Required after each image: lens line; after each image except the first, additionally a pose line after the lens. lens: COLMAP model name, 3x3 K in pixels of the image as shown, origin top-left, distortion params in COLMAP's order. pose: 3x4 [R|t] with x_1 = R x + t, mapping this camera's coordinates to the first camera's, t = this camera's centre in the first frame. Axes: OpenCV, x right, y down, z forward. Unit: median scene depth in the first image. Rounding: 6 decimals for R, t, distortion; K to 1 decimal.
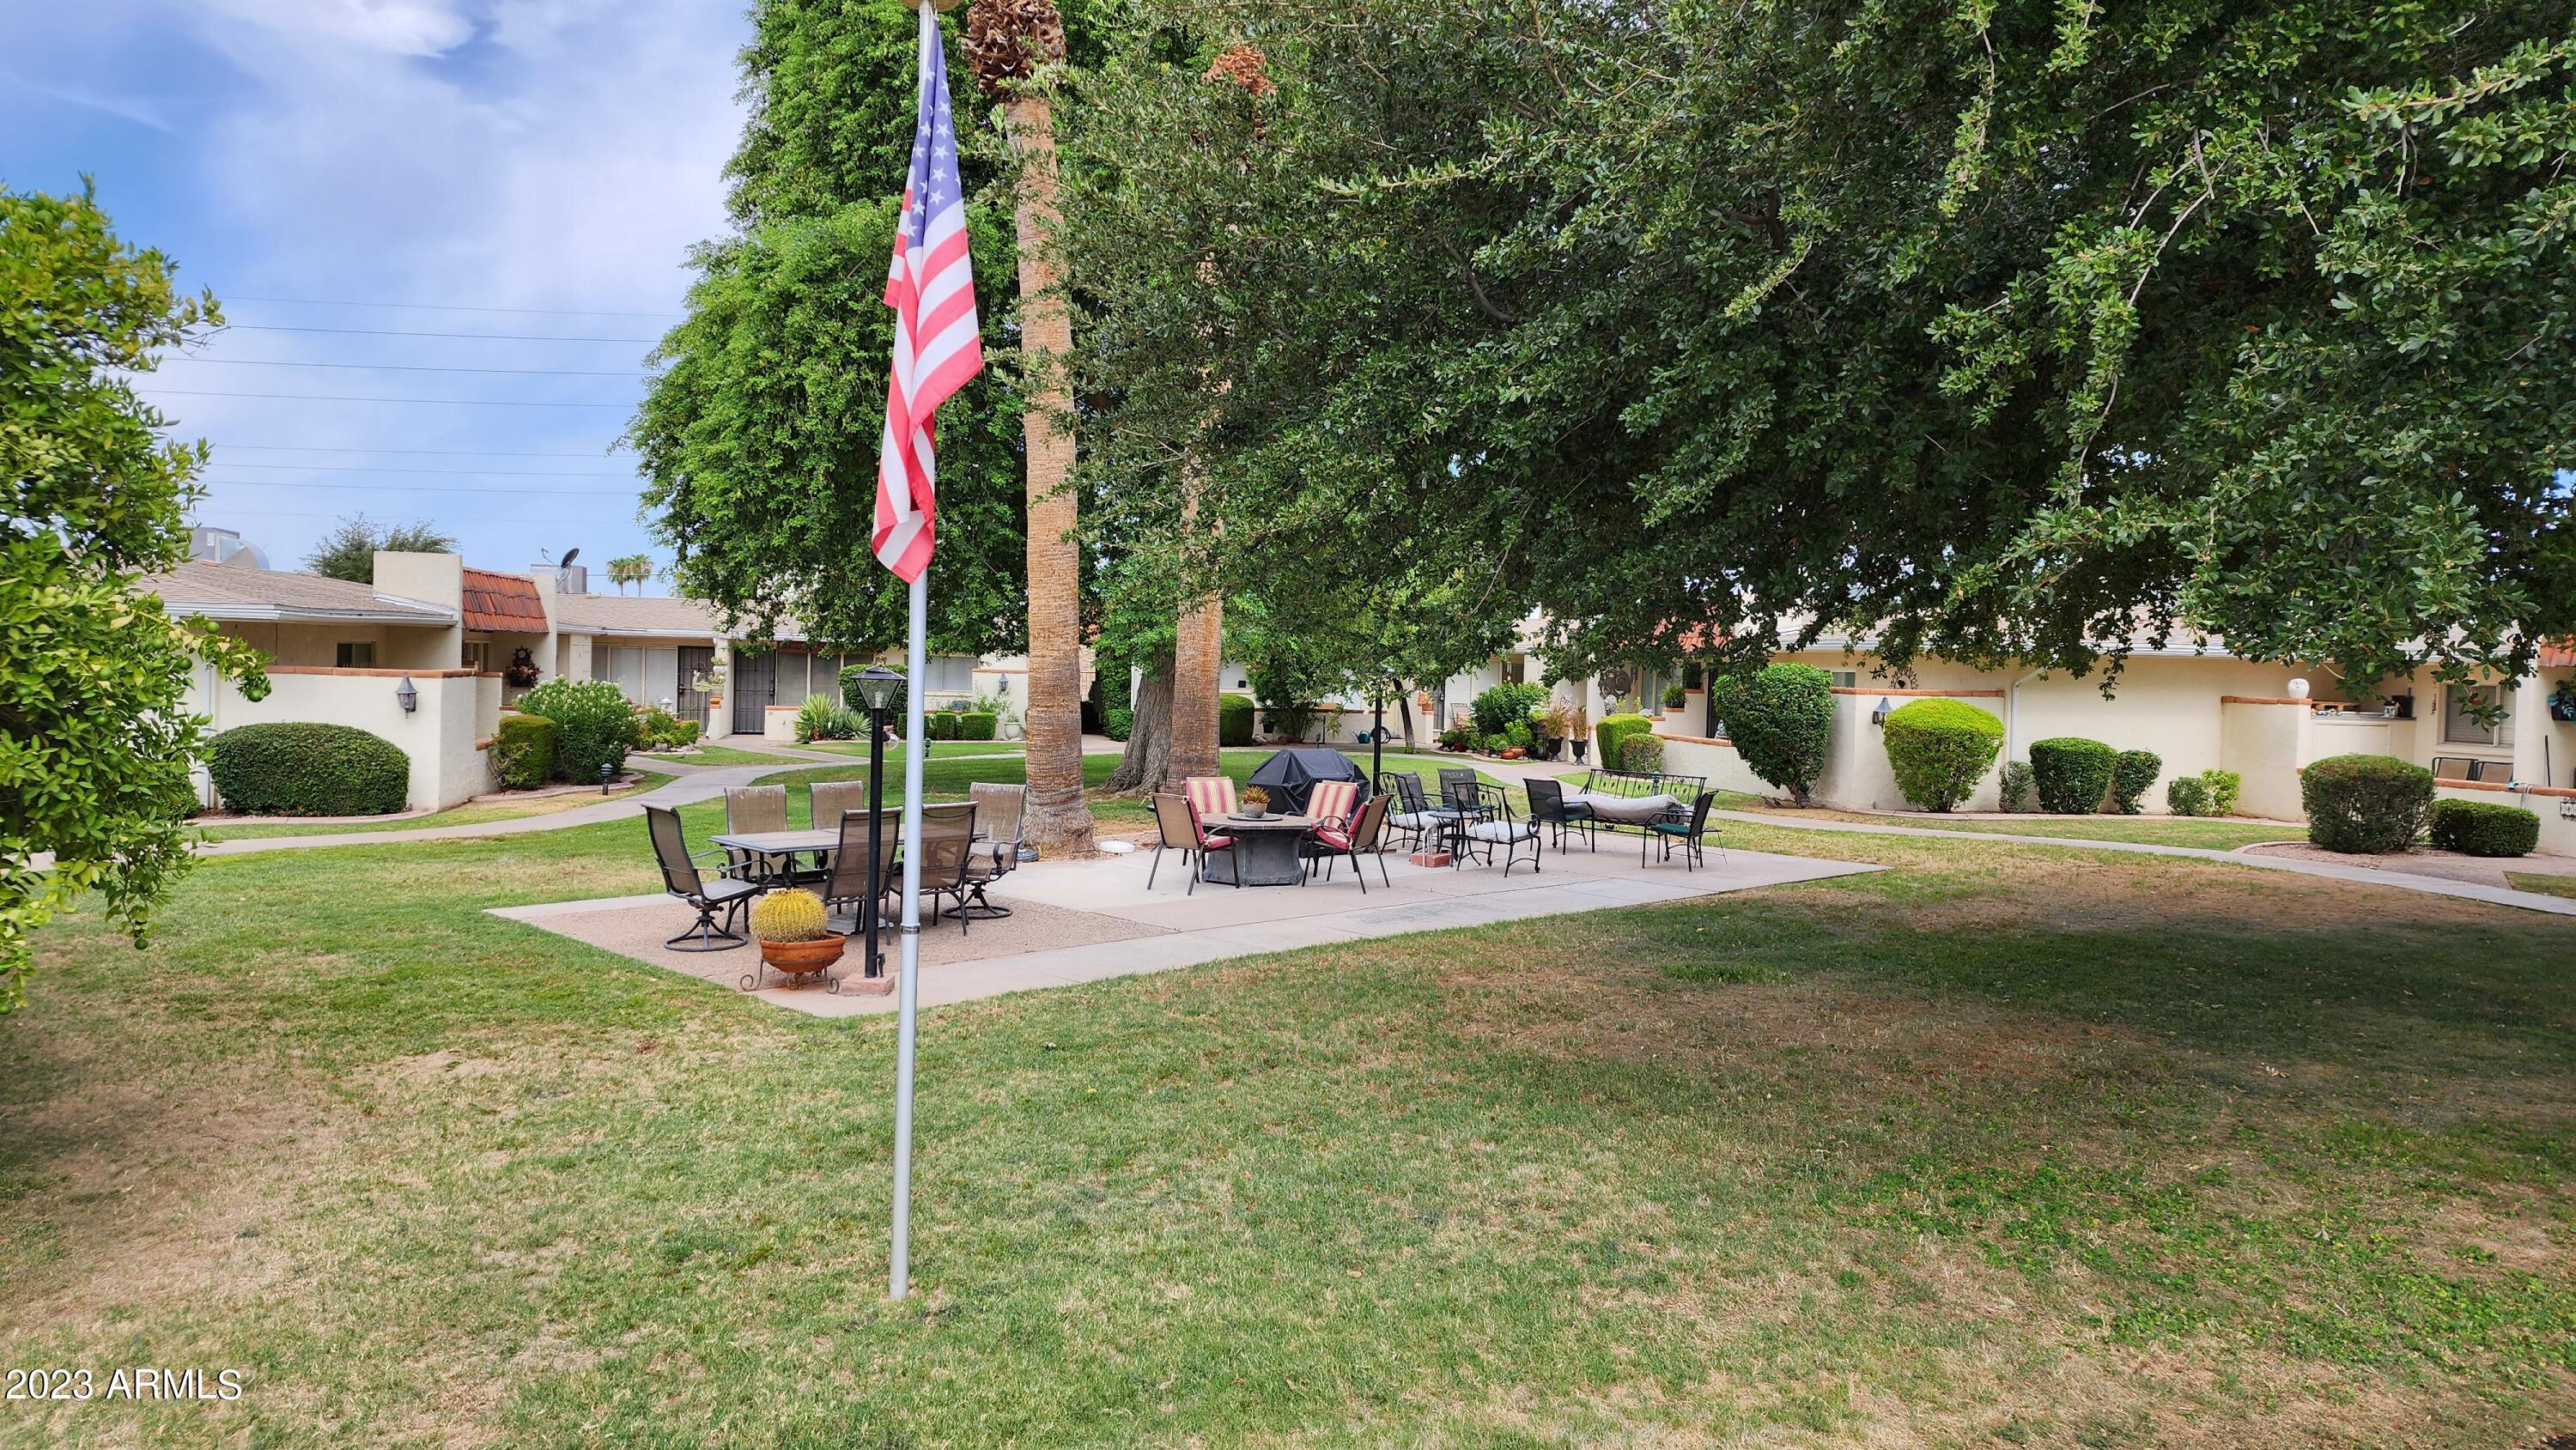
lens RADIAL K [[1706.7, 0, 1276.3], [0, 1706.7, 719.2], [0, 0, 1]] dist [0.083861, -0.094330]
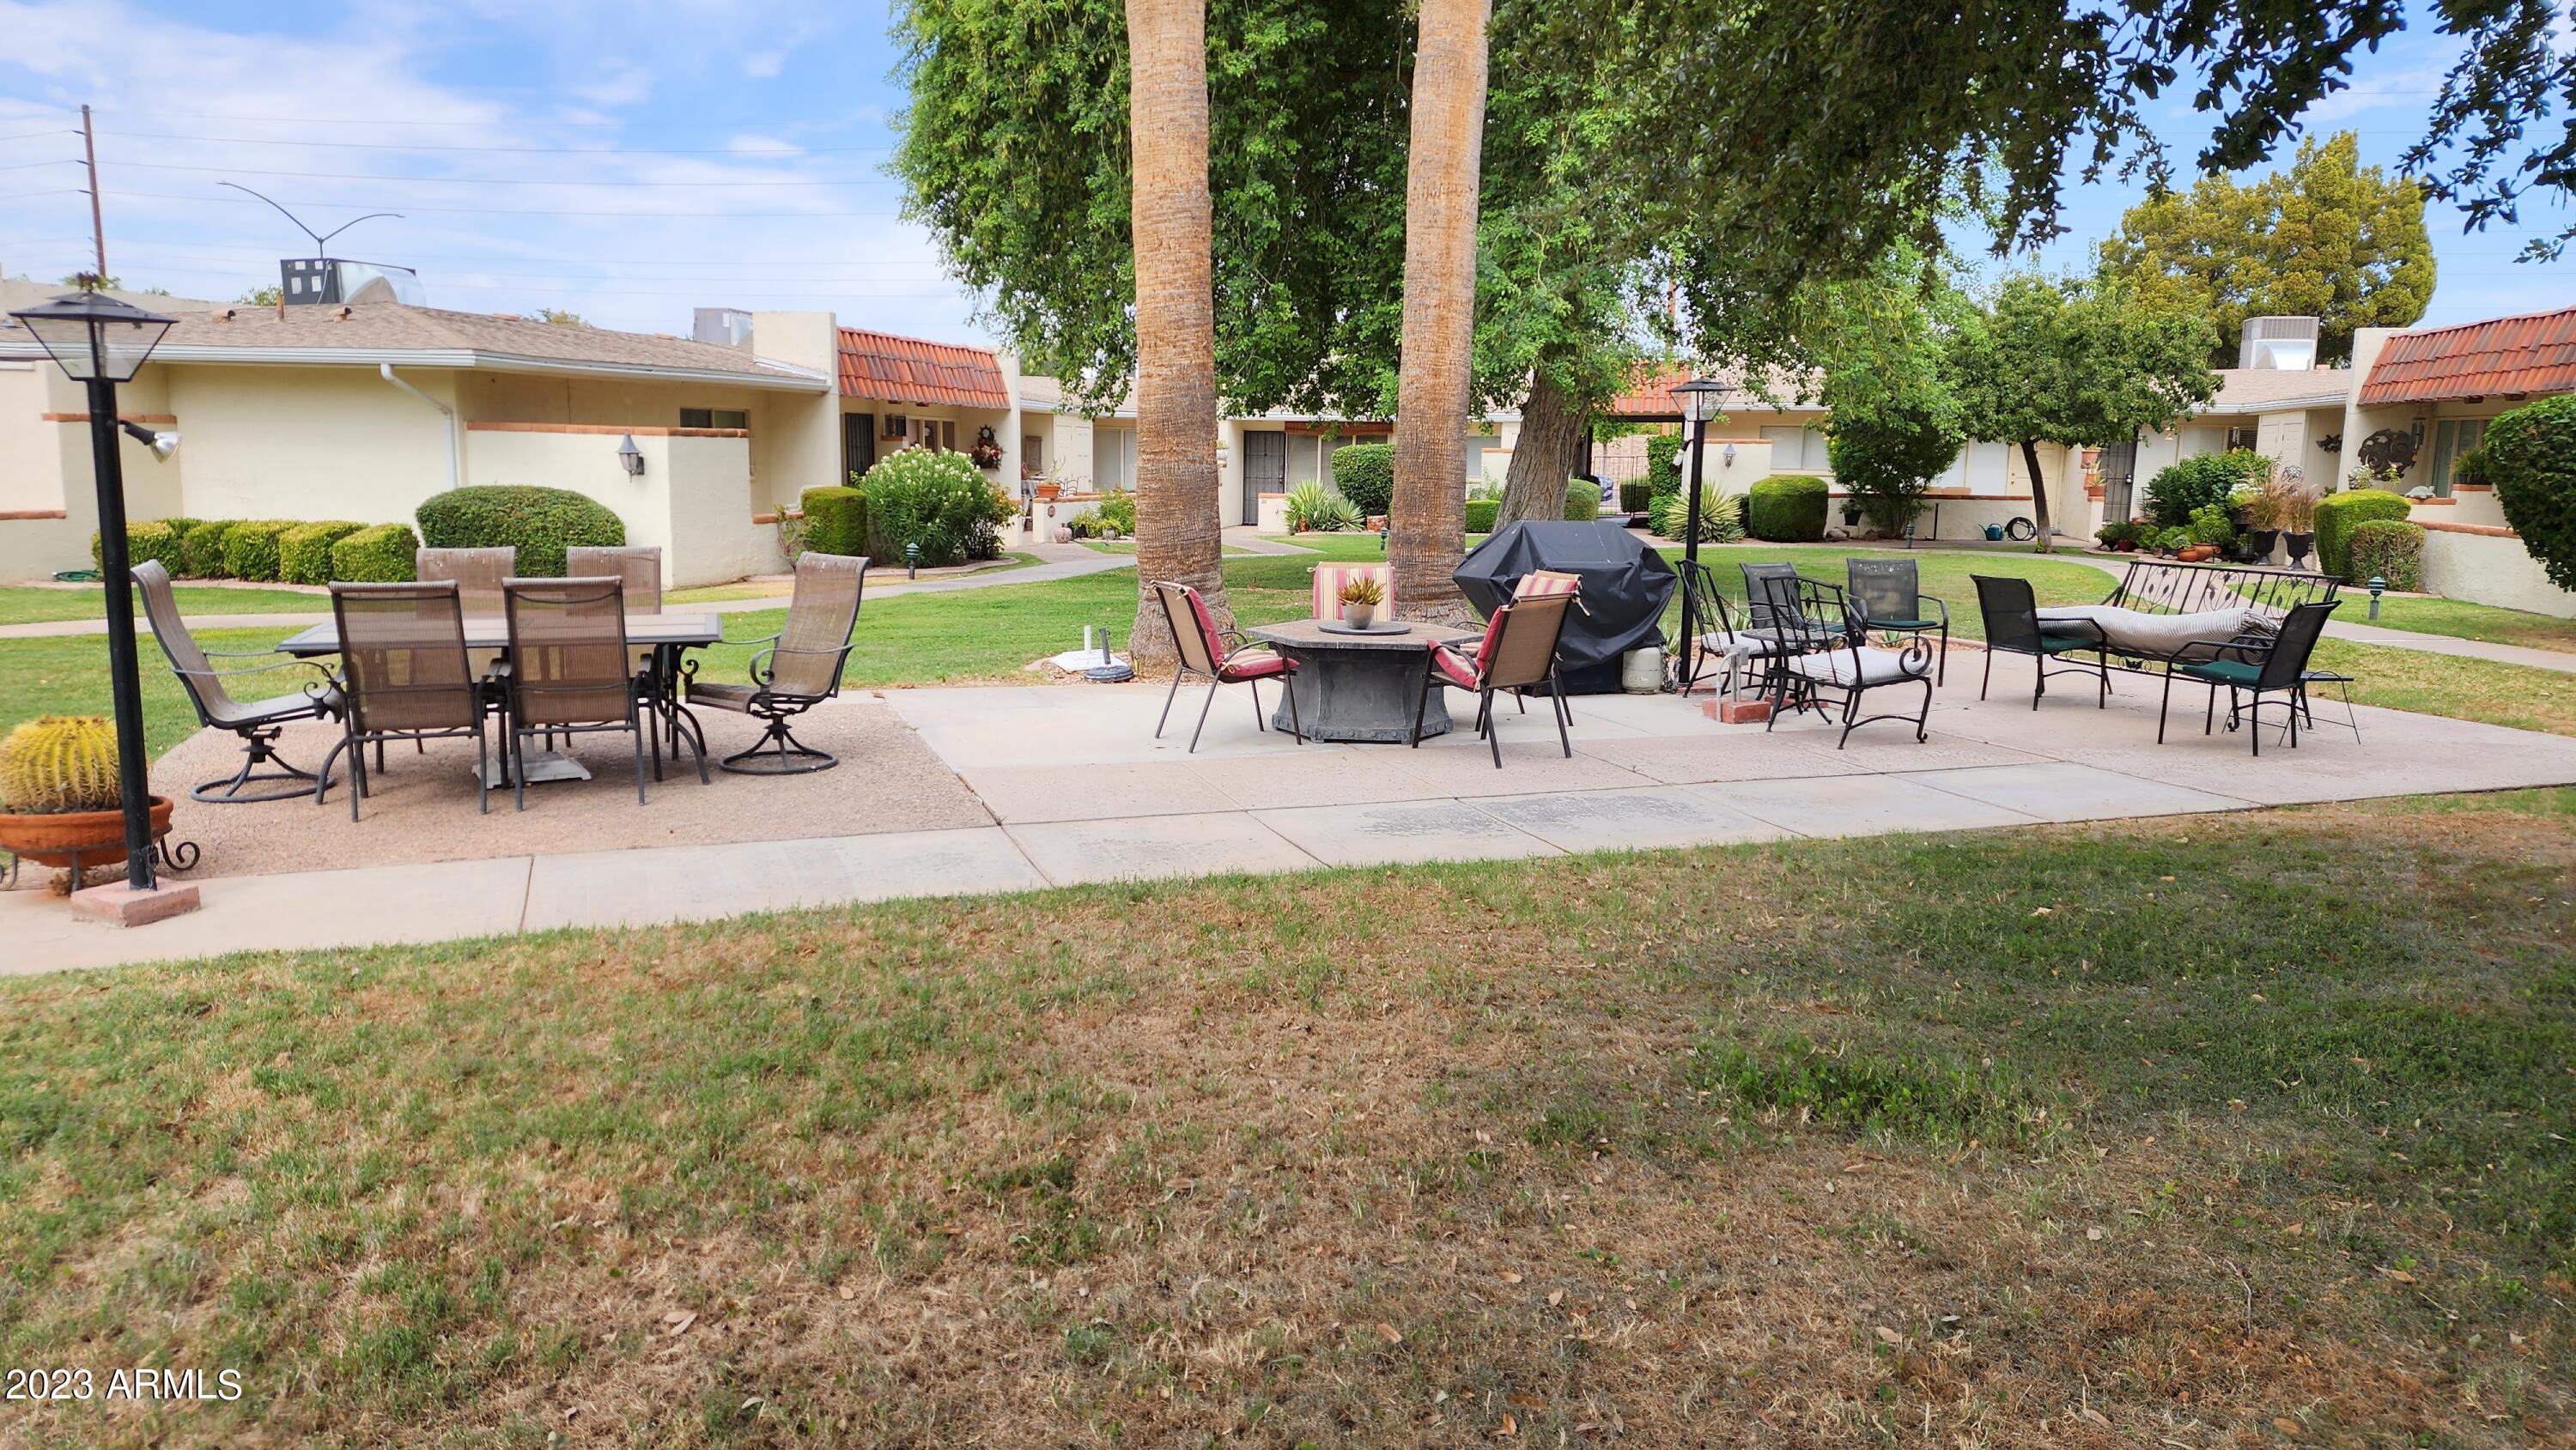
lens RADIAL K [[1706.7, 0, 1276.3], [0, 1706.7, 719.2], [0, 0, 1]] dist [0.083861, -0.094330]
pose [[0.909296, 0.052649, -0.412807, 0.107318], [-0.006805, 0.993713, 0.111748, 0.012407], [0.416095, -0.098803, 0.903938, 0.232754]]
